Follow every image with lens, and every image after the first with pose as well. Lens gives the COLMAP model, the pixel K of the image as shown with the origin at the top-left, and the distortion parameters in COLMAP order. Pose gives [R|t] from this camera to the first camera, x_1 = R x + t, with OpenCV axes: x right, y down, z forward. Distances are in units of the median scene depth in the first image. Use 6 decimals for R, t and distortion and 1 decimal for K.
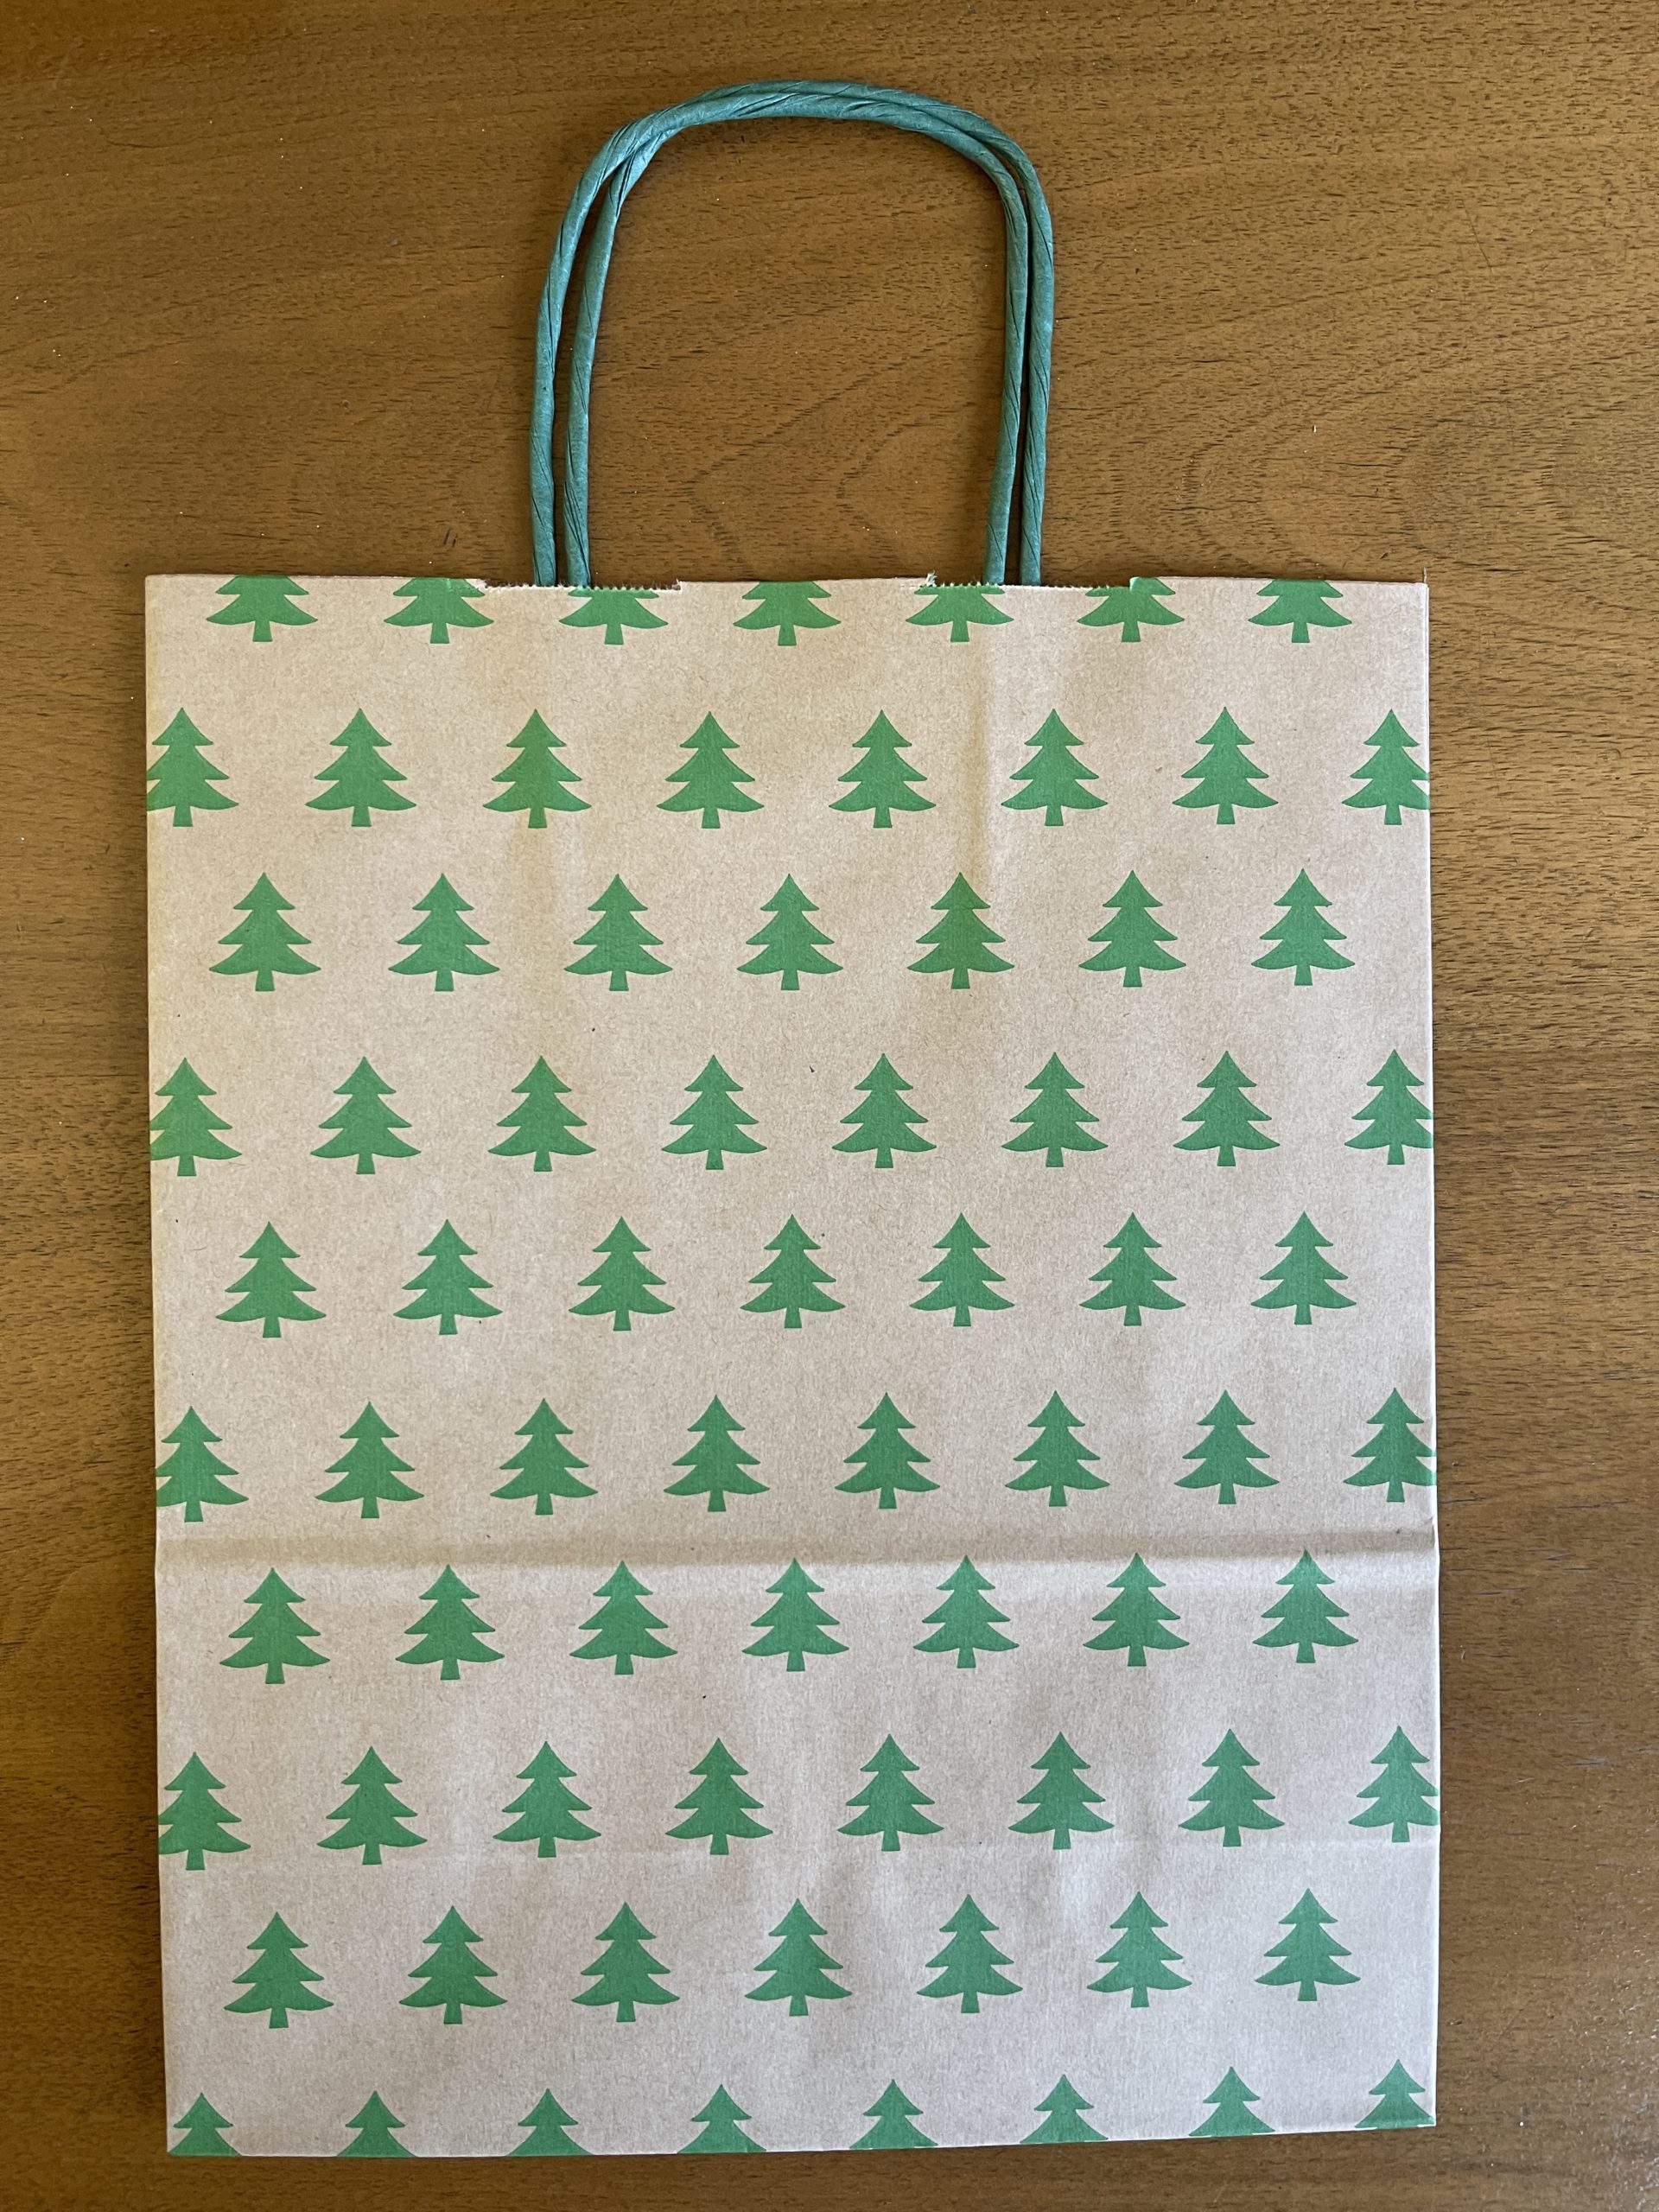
lens RADIAL K [[1798.1, 0, 784.4], [0, 1798.1, 1103.9], [0, 0, 1]] dist [0.047921, -0.070429]
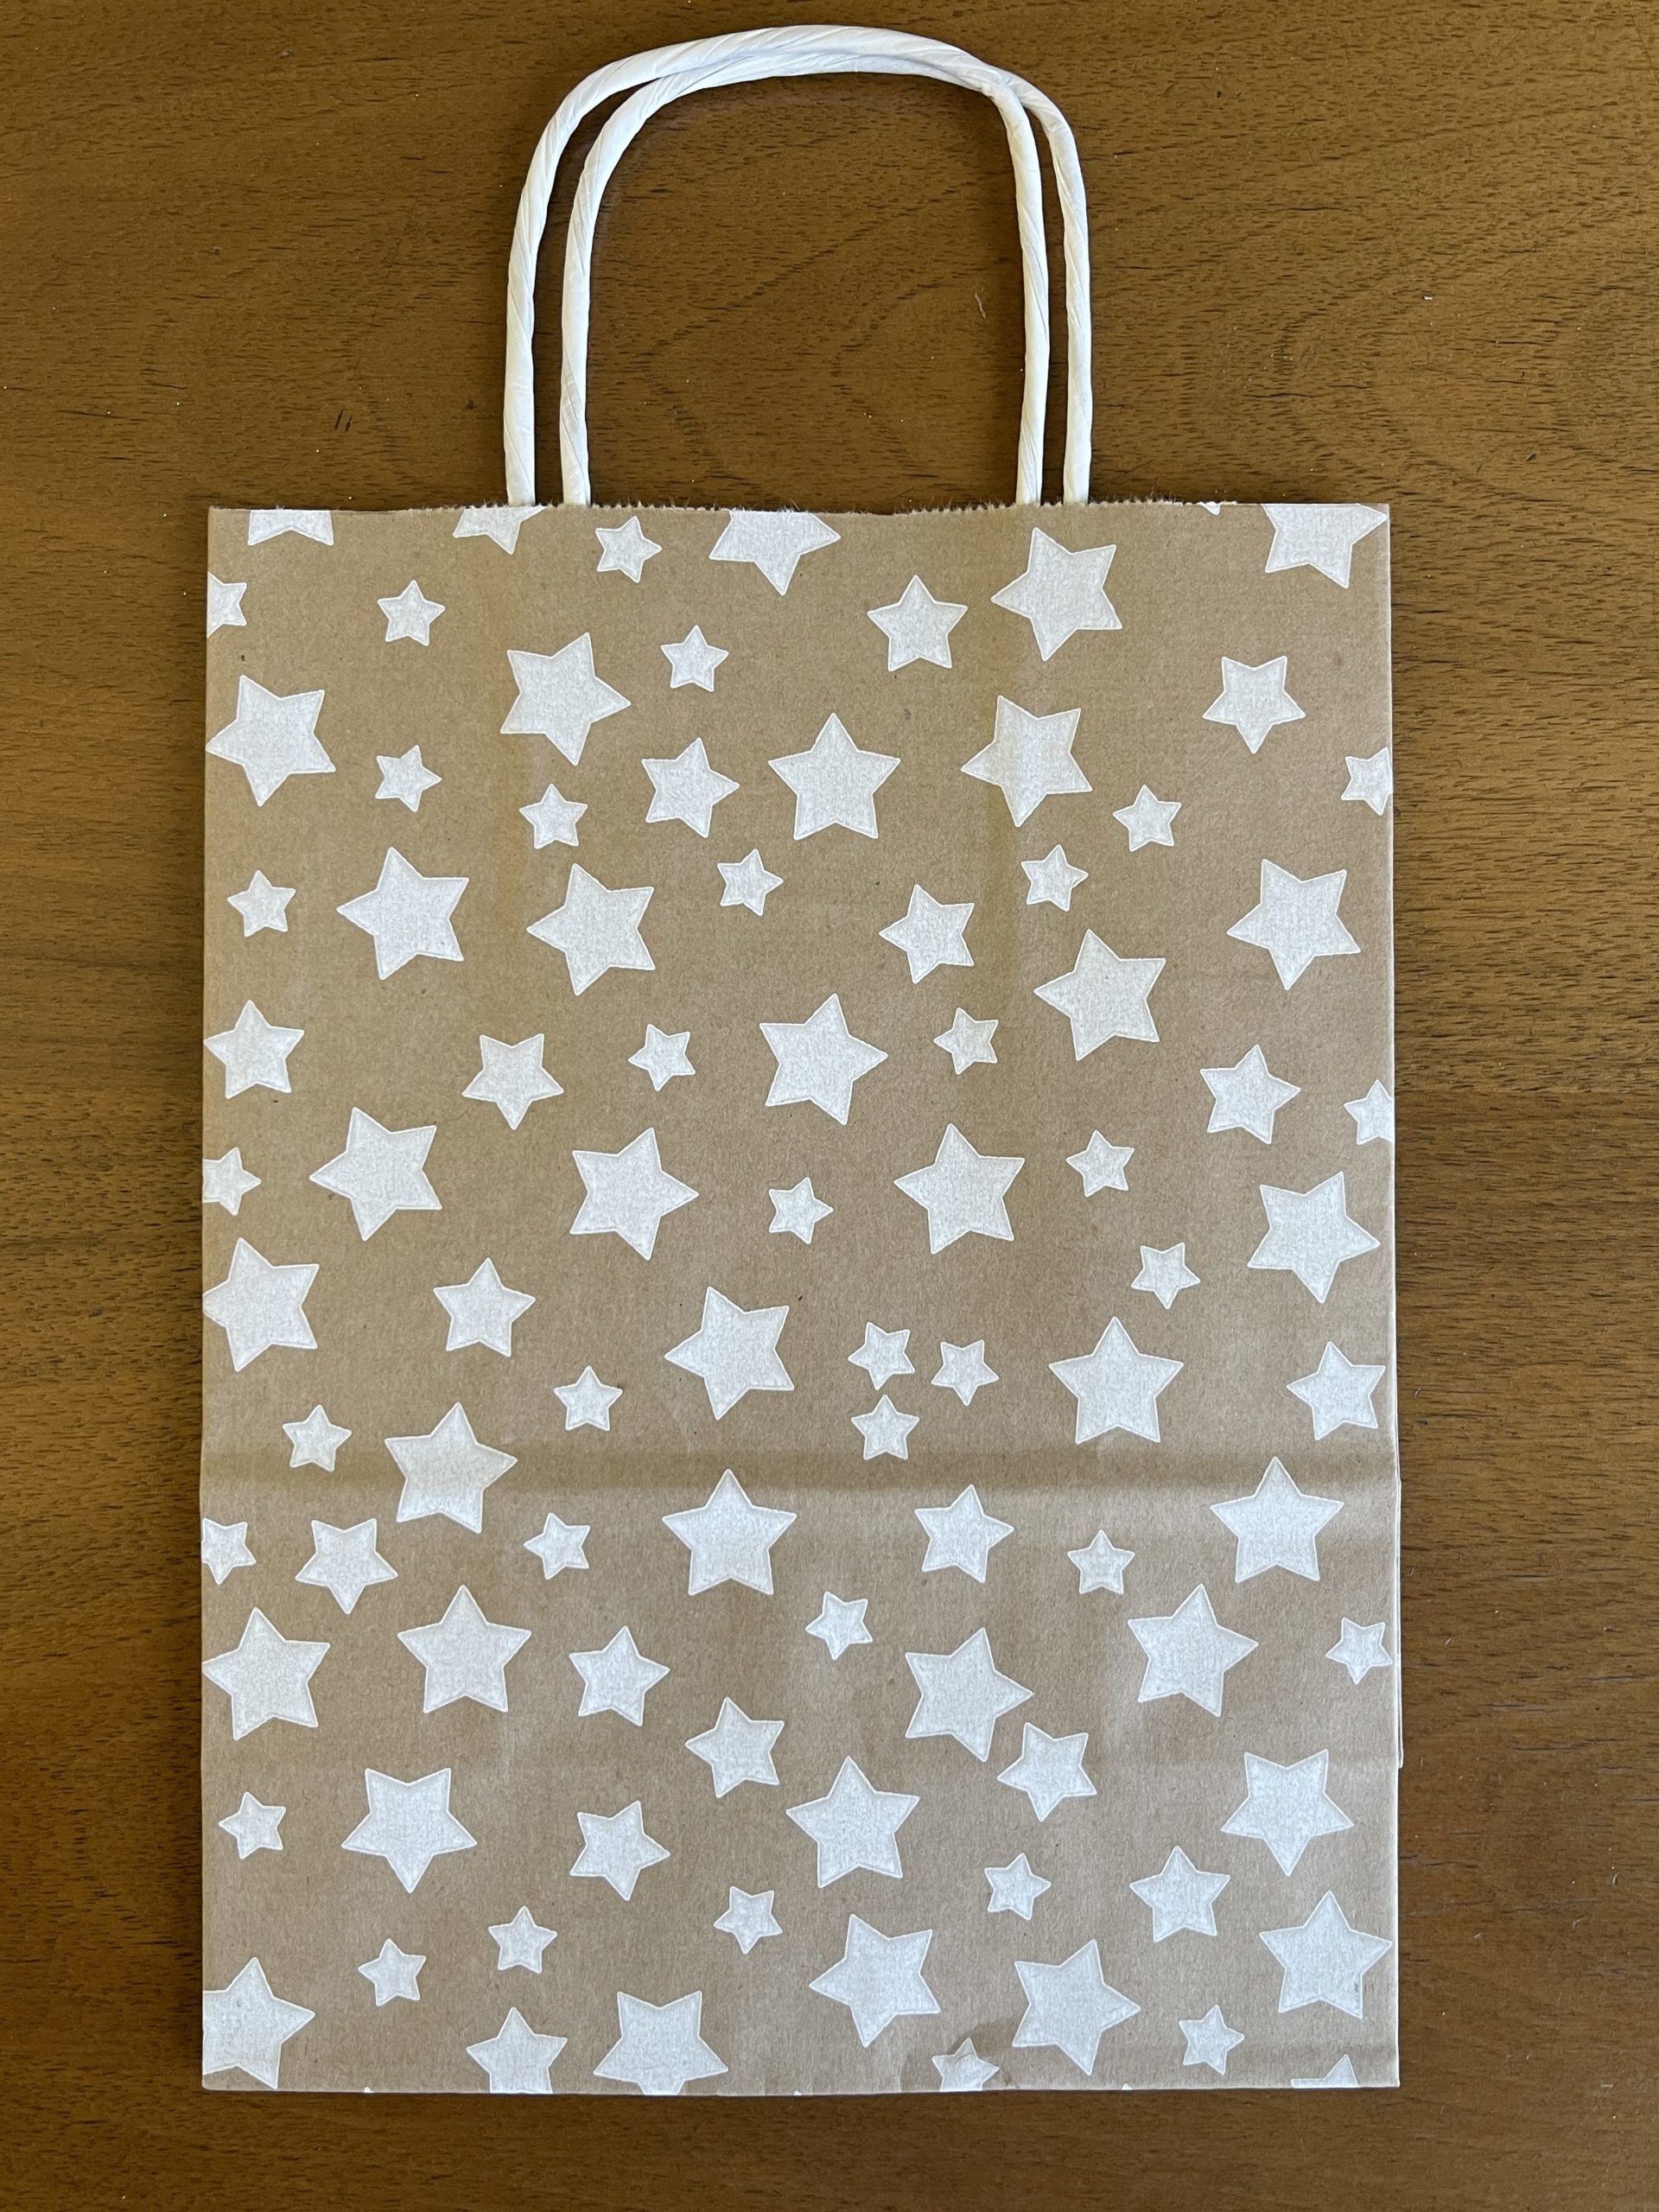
lens RADIAL K [[1798.1, 0, 748.8], [0, 1798.1, 1085.9], [0, 0, 1]] dist [0.047921, -0.070429]
pose [[0.999208, 0.022161, -0.033058, 0.025942], [-0.022959, 0.999449, -0.023961, -0.005354], [0.032509, 0.024701, 0.999166, 0.215231]]
